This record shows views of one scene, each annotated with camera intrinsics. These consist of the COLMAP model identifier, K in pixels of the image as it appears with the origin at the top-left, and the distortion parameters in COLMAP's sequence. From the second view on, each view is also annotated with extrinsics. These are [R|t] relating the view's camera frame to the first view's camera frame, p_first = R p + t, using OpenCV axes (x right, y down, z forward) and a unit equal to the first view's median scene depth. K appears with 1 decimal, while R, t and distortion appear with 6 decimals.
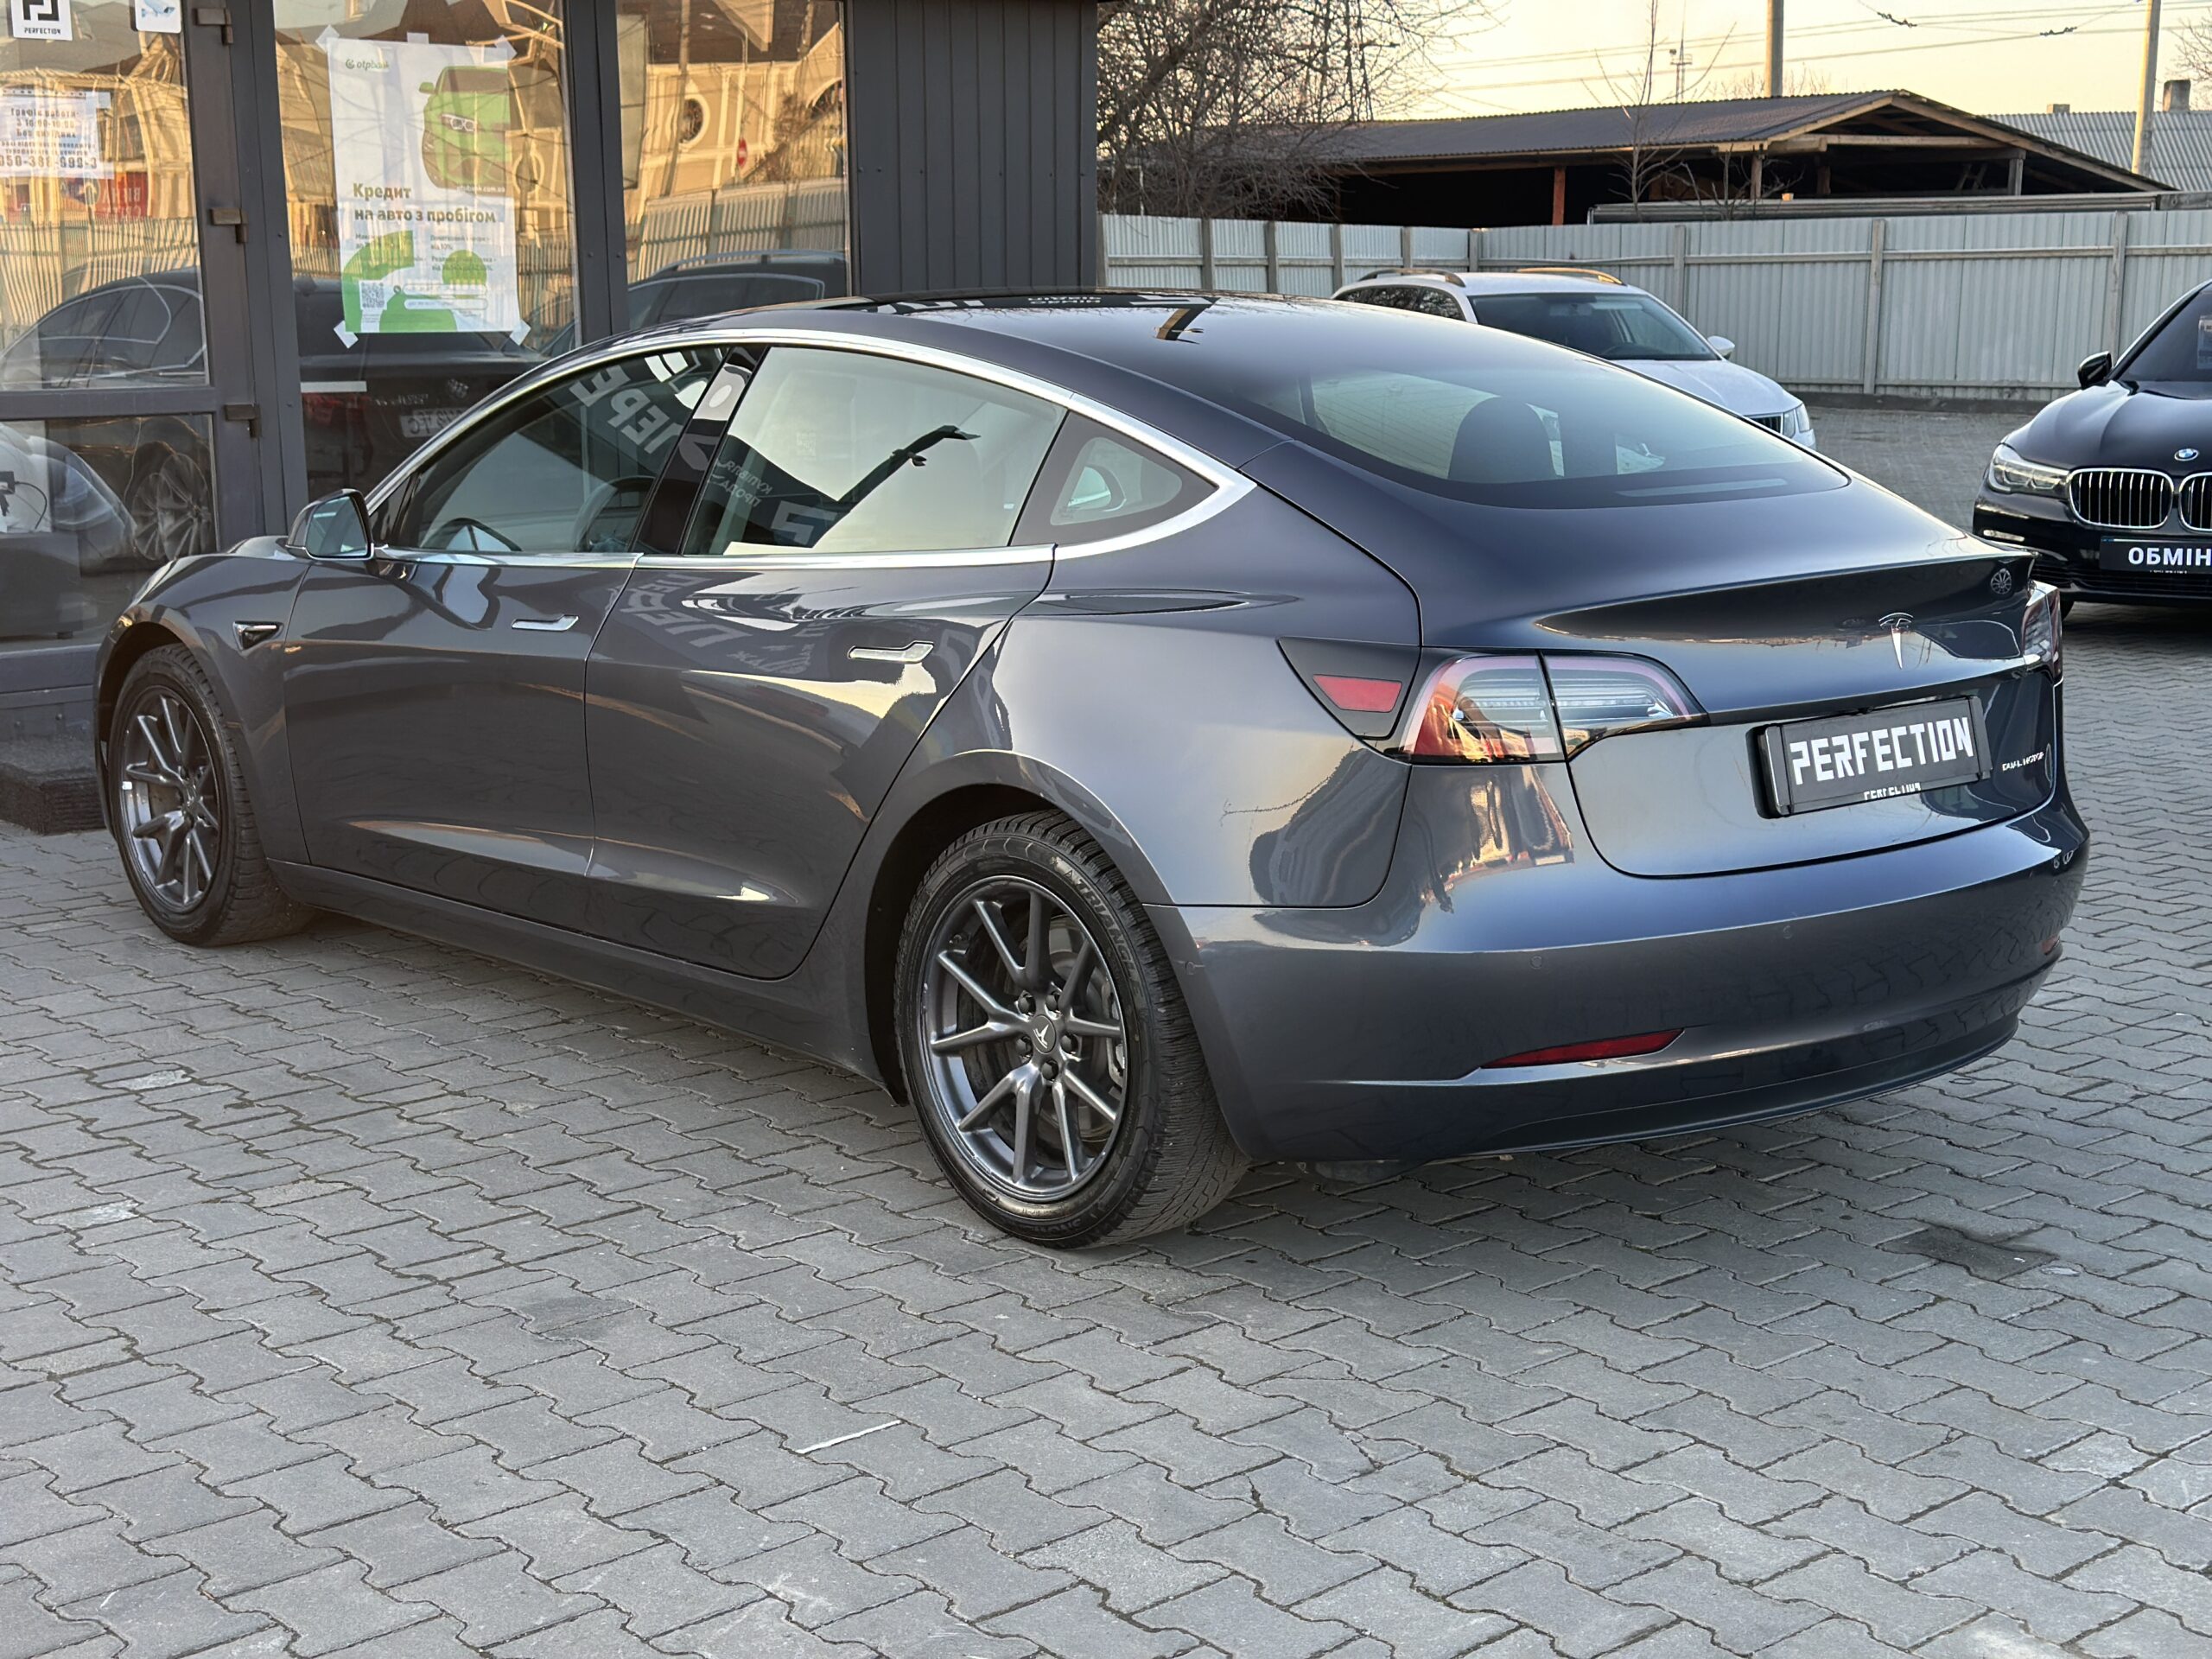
lens RADIAL K [[3055.5, 0, 1110.6], [0, 3055.5, 841.7], [0, 0, 1]] dist [0.209586, -0.459337]
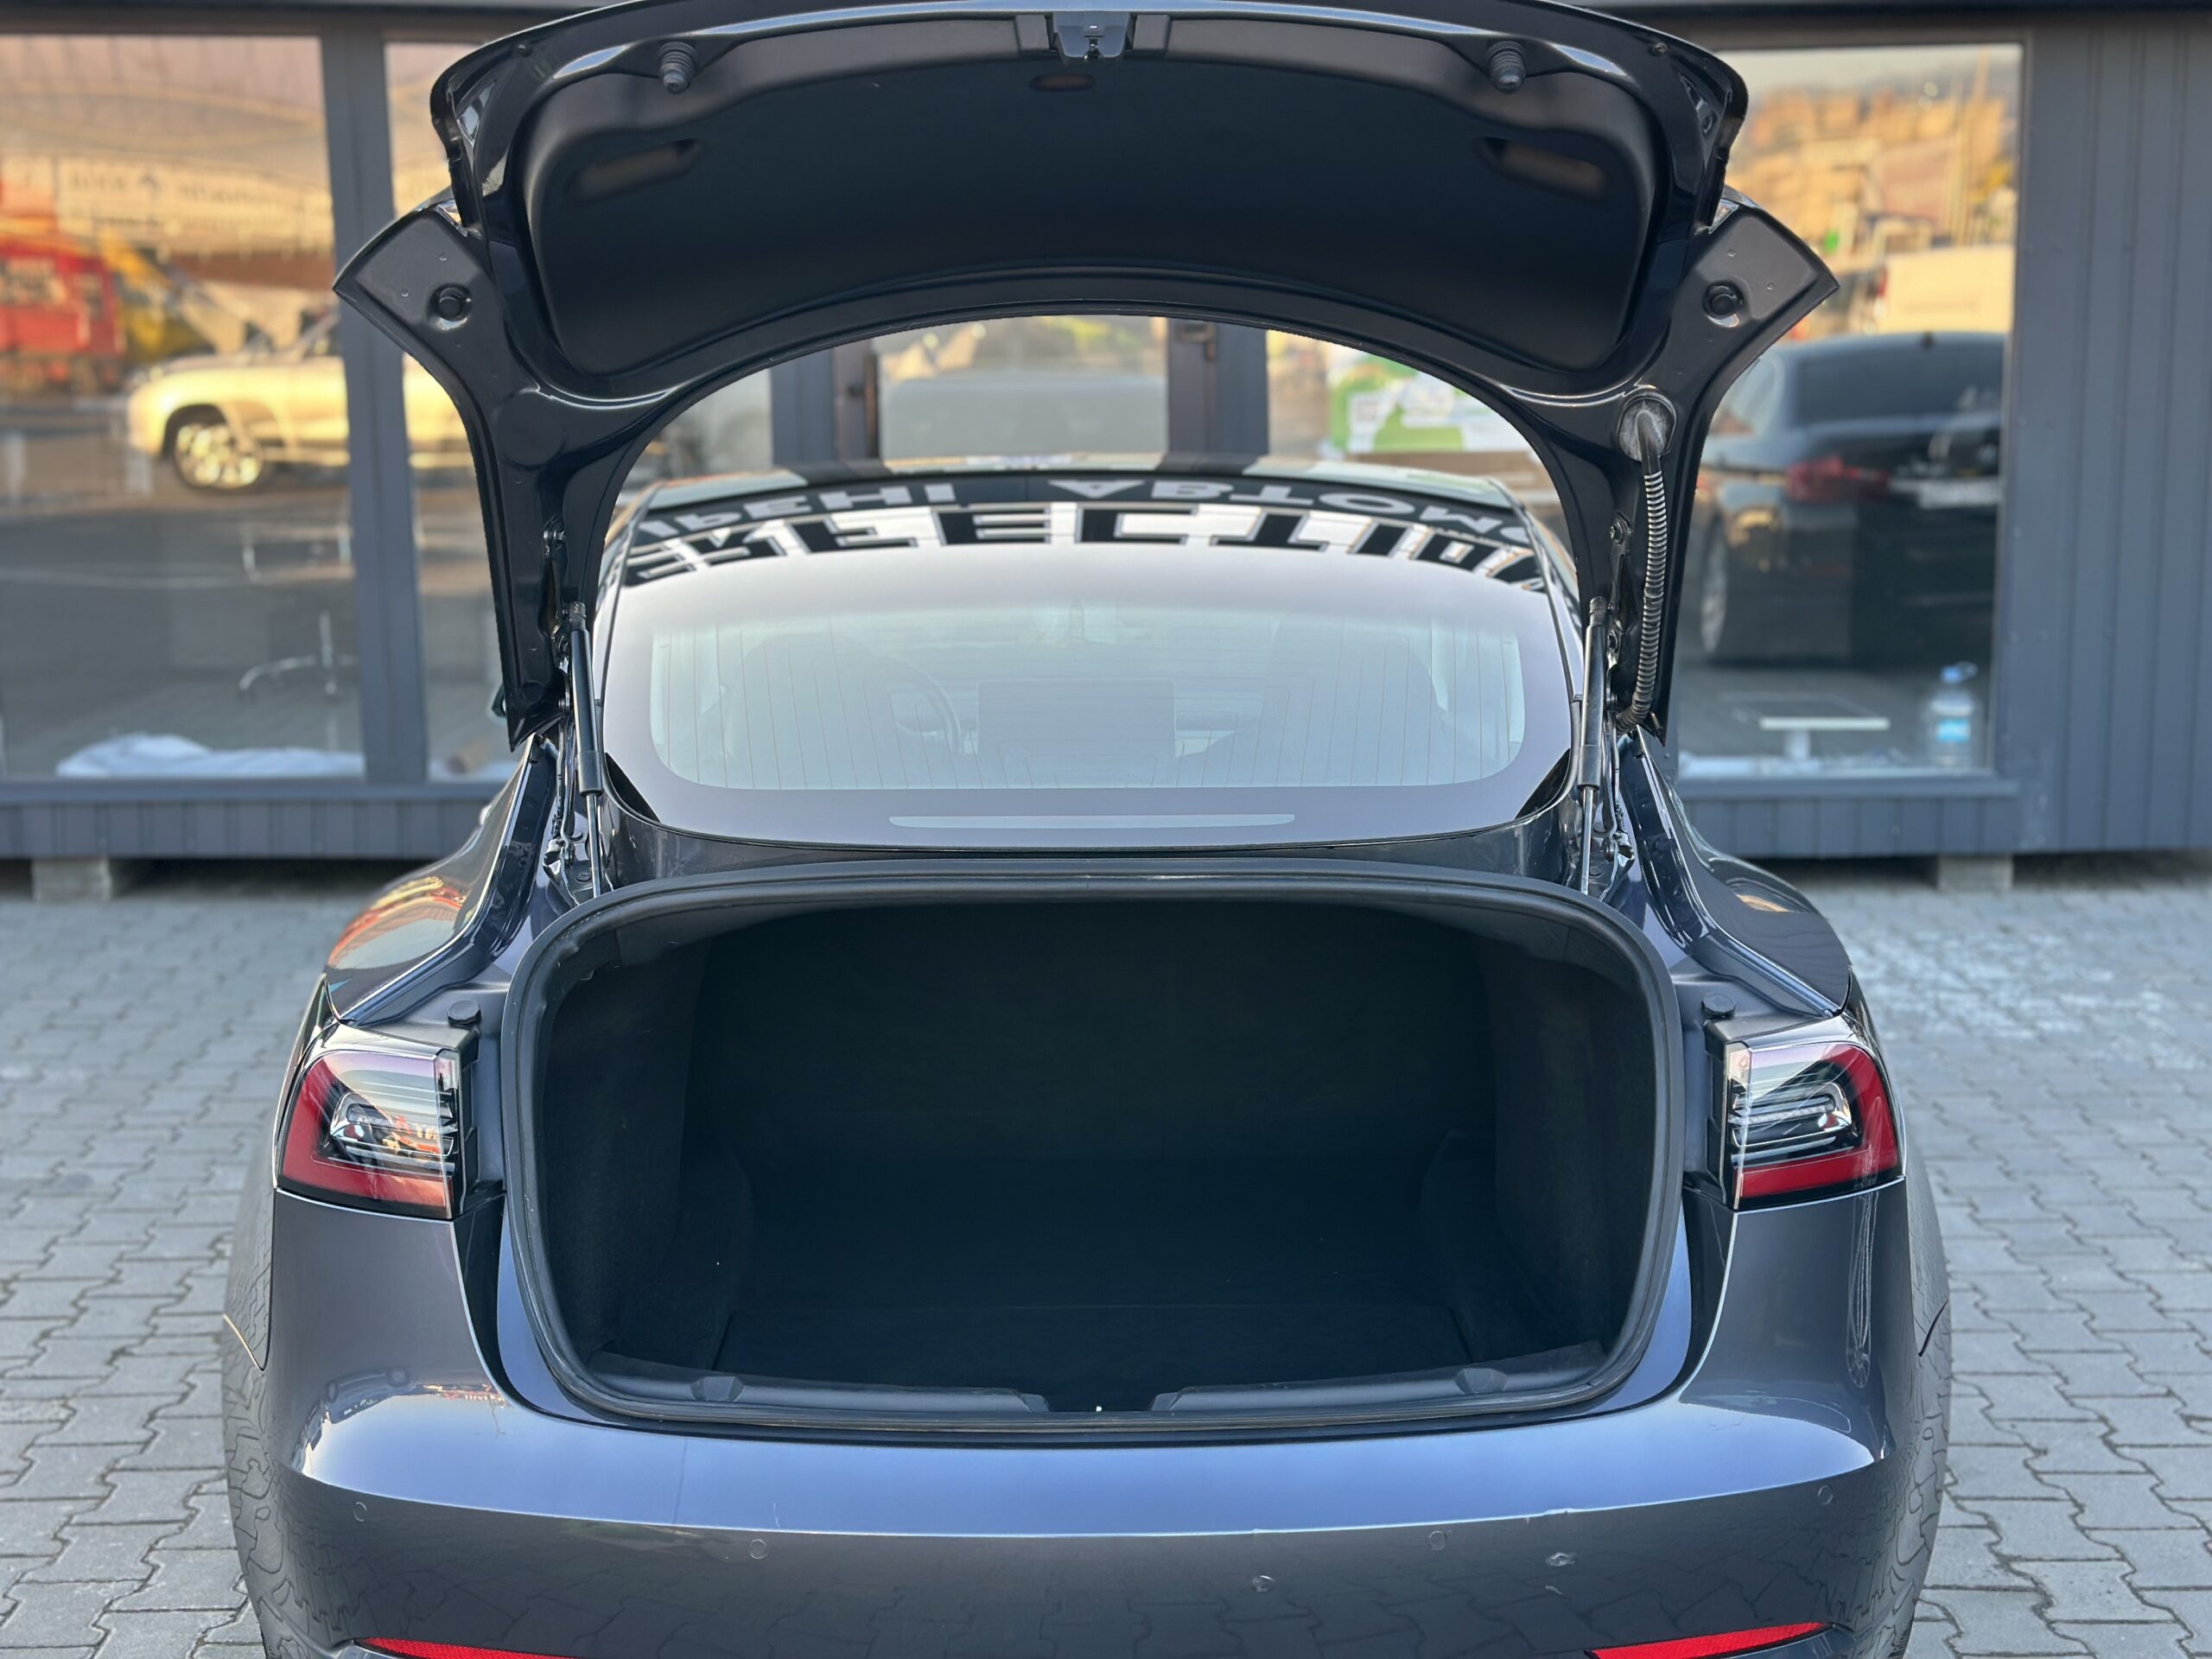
lens RADIAL K [[3055.5, 0, 1110.6], [0, 3055.5, 841.7], [0, 0, 1]] dist [0.209586, -0.459337]
pose [[0.760952, 0.104586, -0.640323, 0.637689], [-0.113655, 0.993149, 0.027149, -0.134665], [0.638776, 0.052117, 0.767625, 0.527319]]
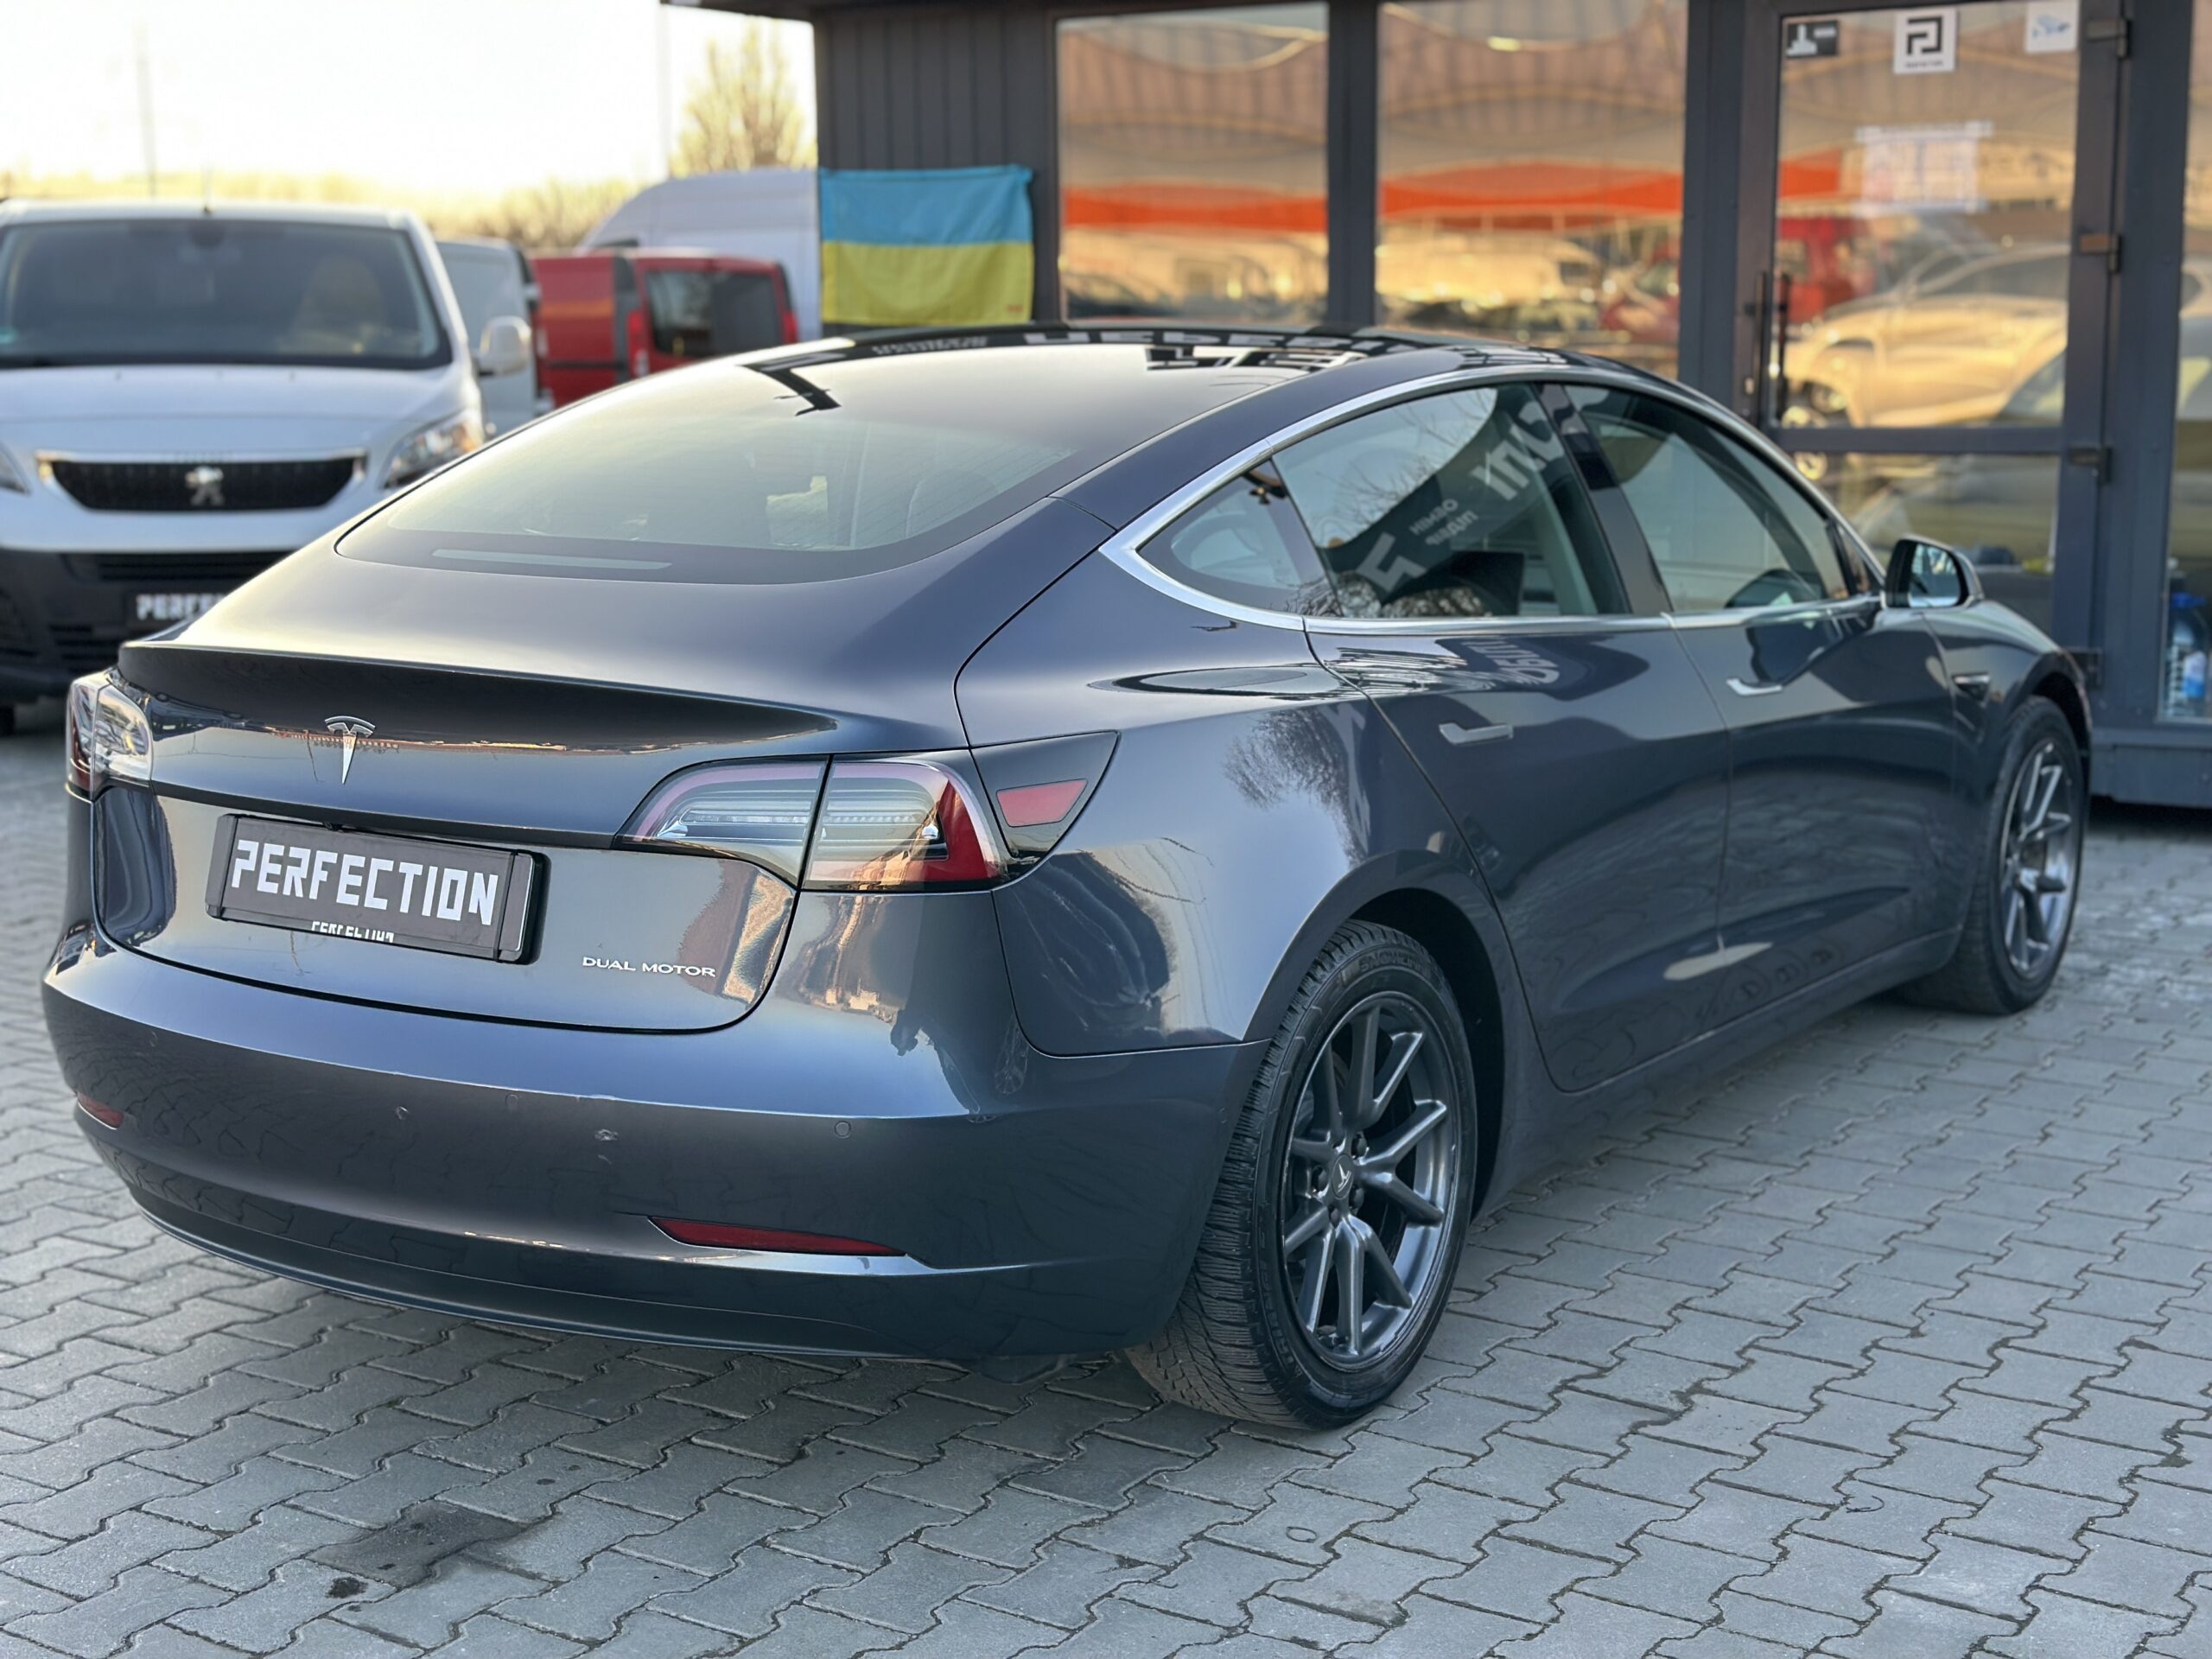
lens RADIAL K [[3055.5, 0, 1110.6], [0, 3055.5, 841.7], [0, 0, 1]] dist [0.209586, -0.459337]
pose [[0.265541, 0.162030, -0.950386, 1.088966], [-0.171430, 0.978002, 0.118841, -0.172889], [0.948736, 0.131367, 0.287477, 0.954322]]
